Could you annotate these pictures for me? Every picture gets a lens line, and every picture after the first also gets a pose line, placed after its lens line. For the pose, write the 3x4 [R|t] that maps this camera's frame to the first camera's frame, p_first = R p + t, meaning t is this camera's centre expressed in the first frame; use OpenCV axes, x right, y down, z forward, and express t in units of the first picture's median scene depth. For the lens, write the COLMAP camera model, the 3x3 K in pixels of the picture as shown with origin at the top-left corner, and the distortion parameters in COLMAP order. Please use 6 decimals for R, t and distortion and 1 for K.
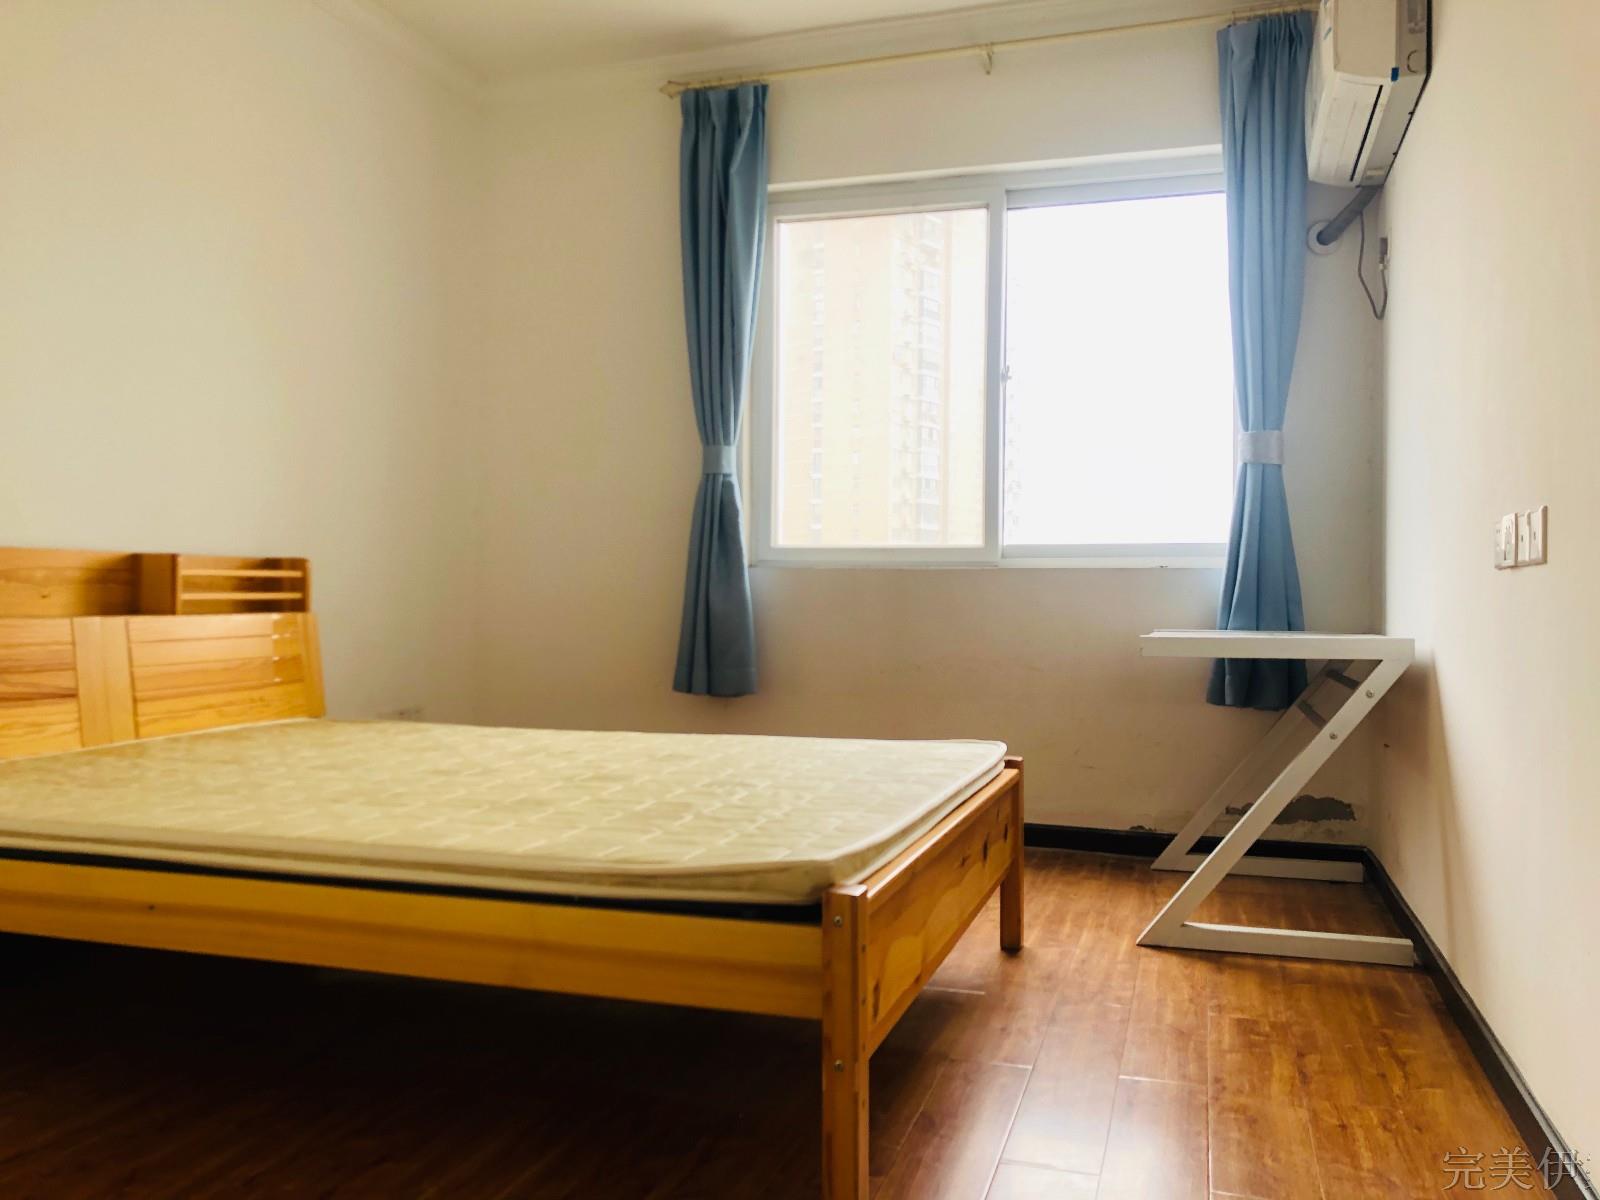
lens RADIAL K [[1318.5, 0, 802.1], [0, 1318.5, 597.3], [0, 0, 1]] dist [0.056172, 0.002430]
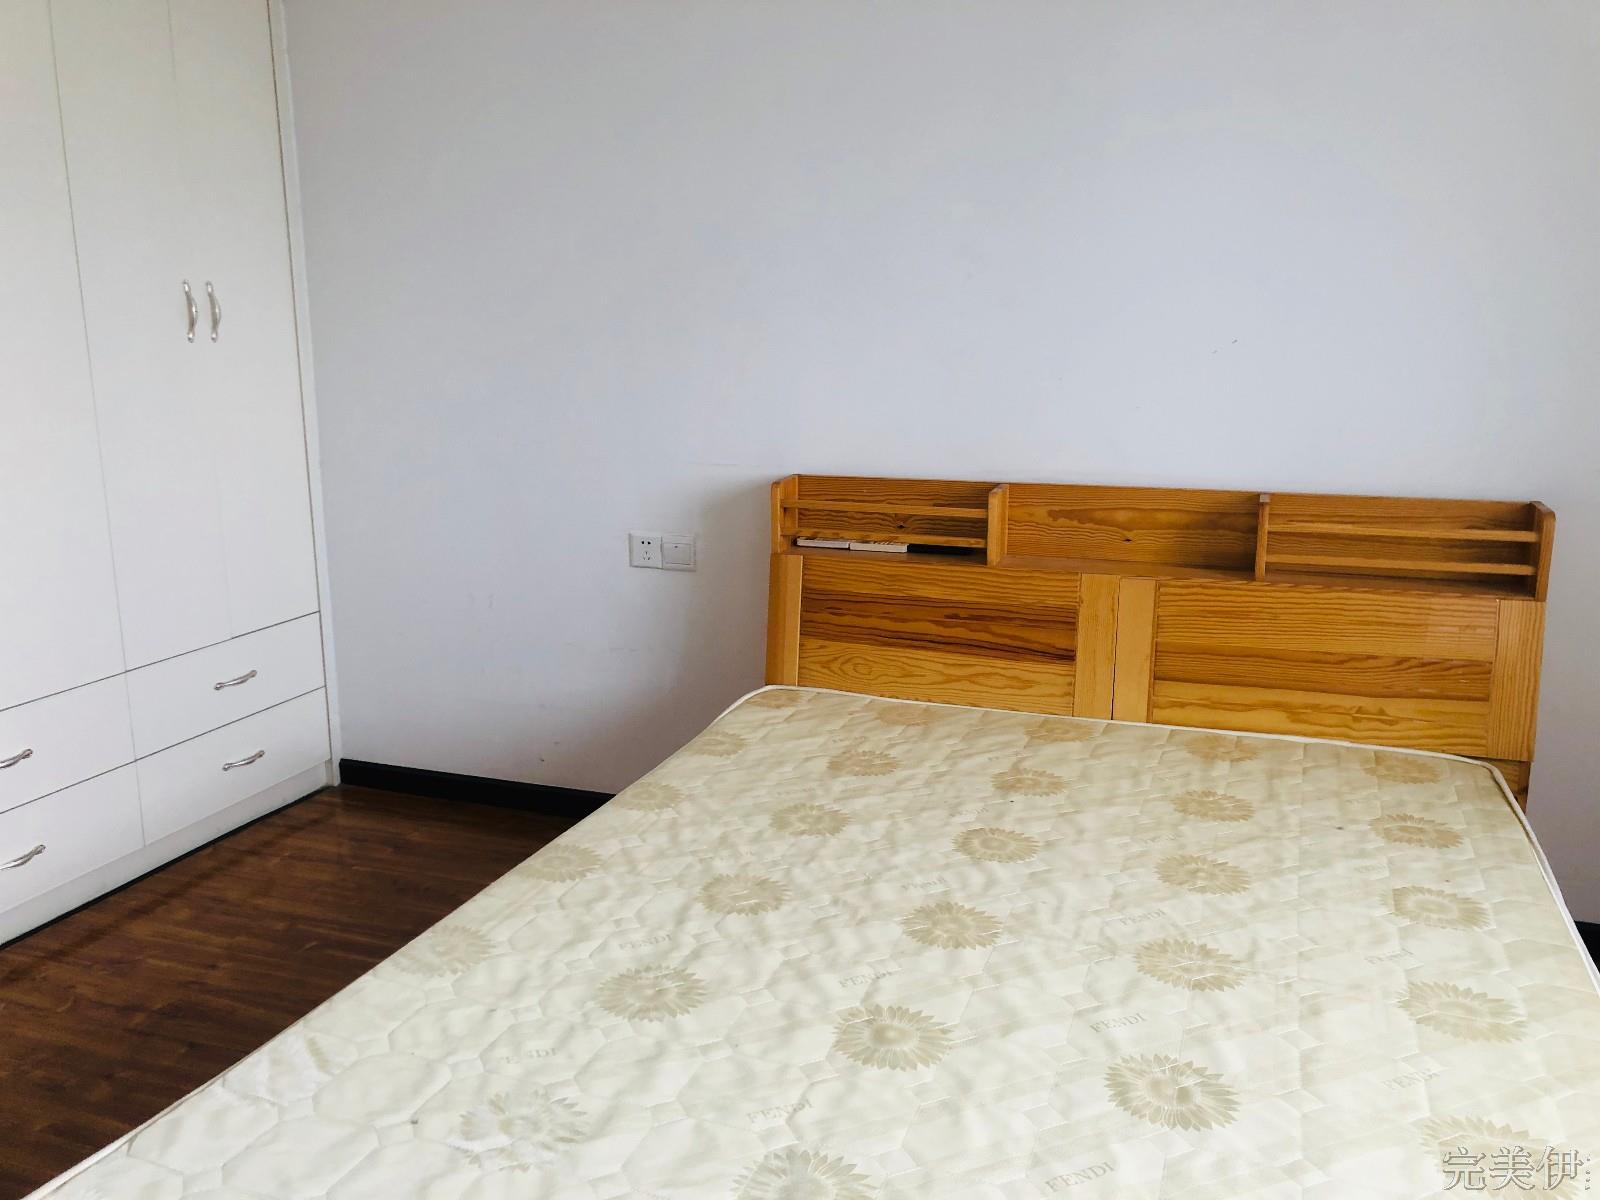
lens RADIAL K [[1318.5, 0, 798.9], [0, 1318.5, 595.8], [0, 0, 1]] dist [0.056172, 0.002430]
pose [[-0.037410, 0.197340, -0.979621, 0.304294], [-0.002957, 0.980281, 0.197586, -0.130926], [0.999296, 0.010289, -0.036089, 0.760324]]
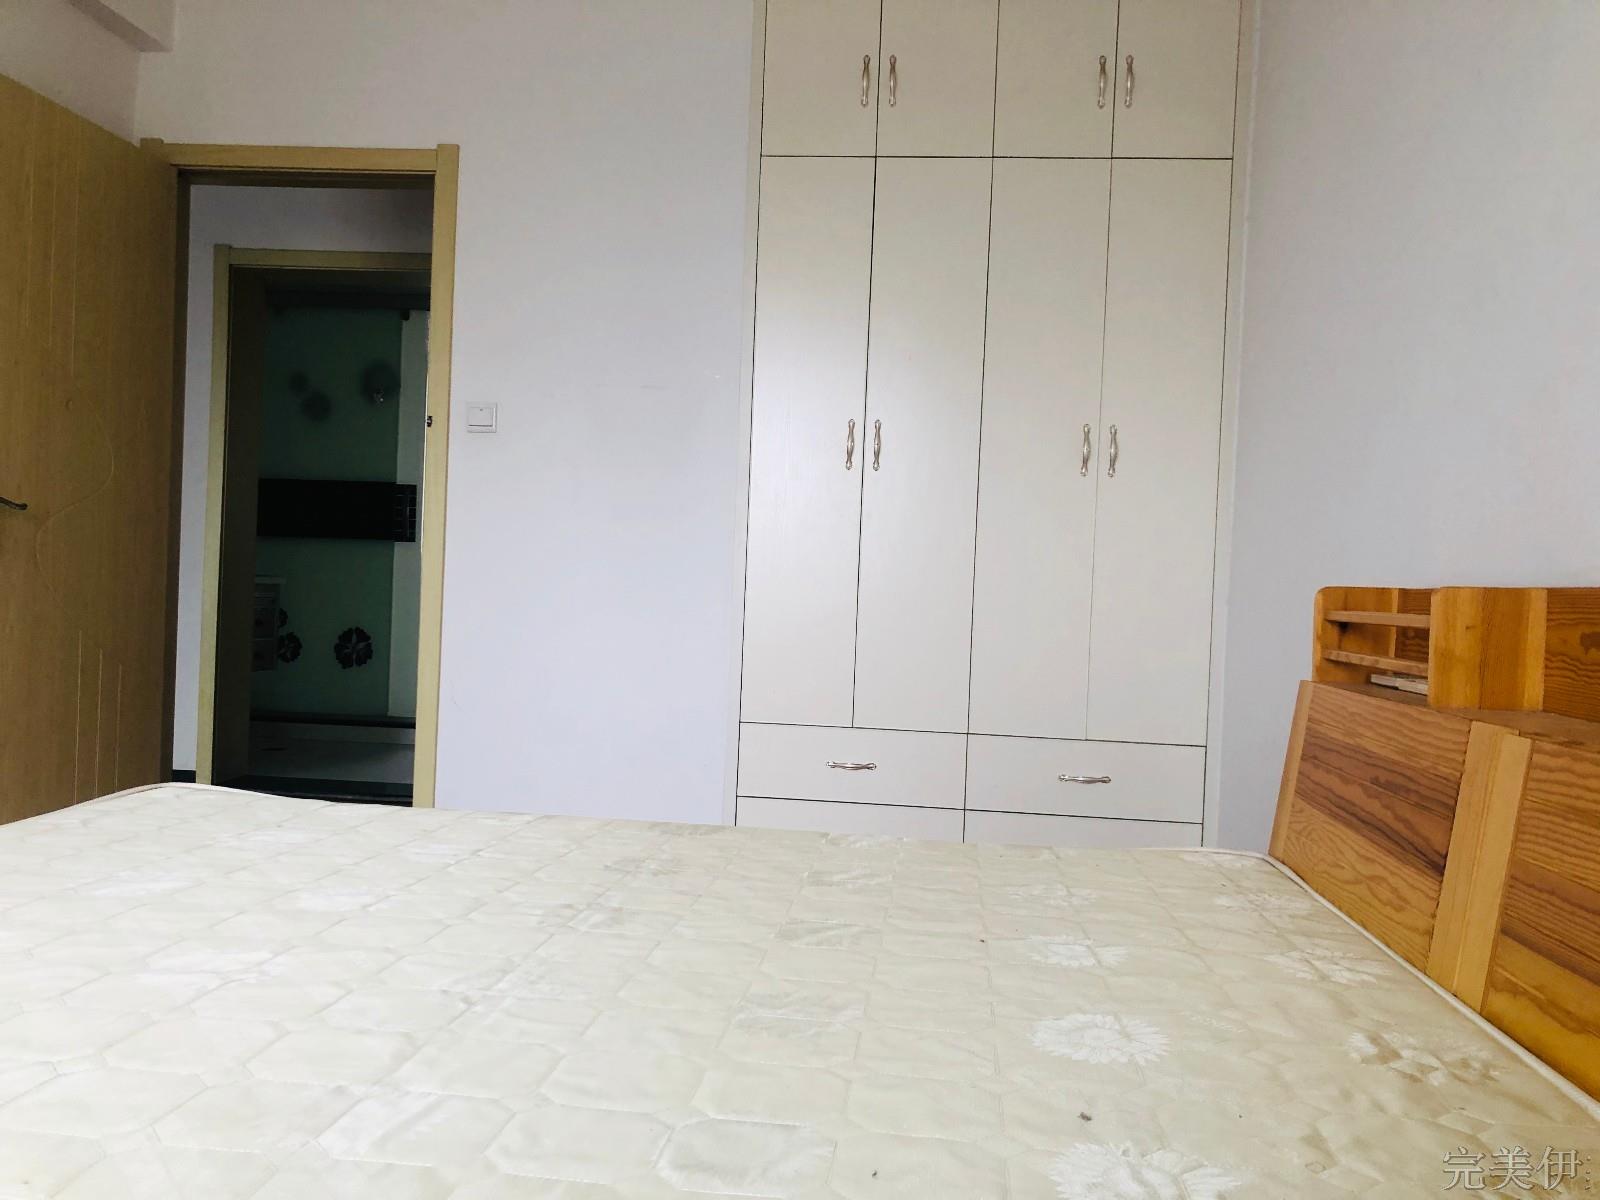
lens RADIAL K [[1318.5, 0, 795.5], [0, 1318.5, 604.7], [0, 0, 1]] dist [0.056172, 0.002430]
pose [[-0.979056, -0.047502, -0.197972, -0.174800], [-0.051059, 0.998612, 0.012897, -0.019649], [0.197085, 0.022736, -0.980123, 1.303882]]
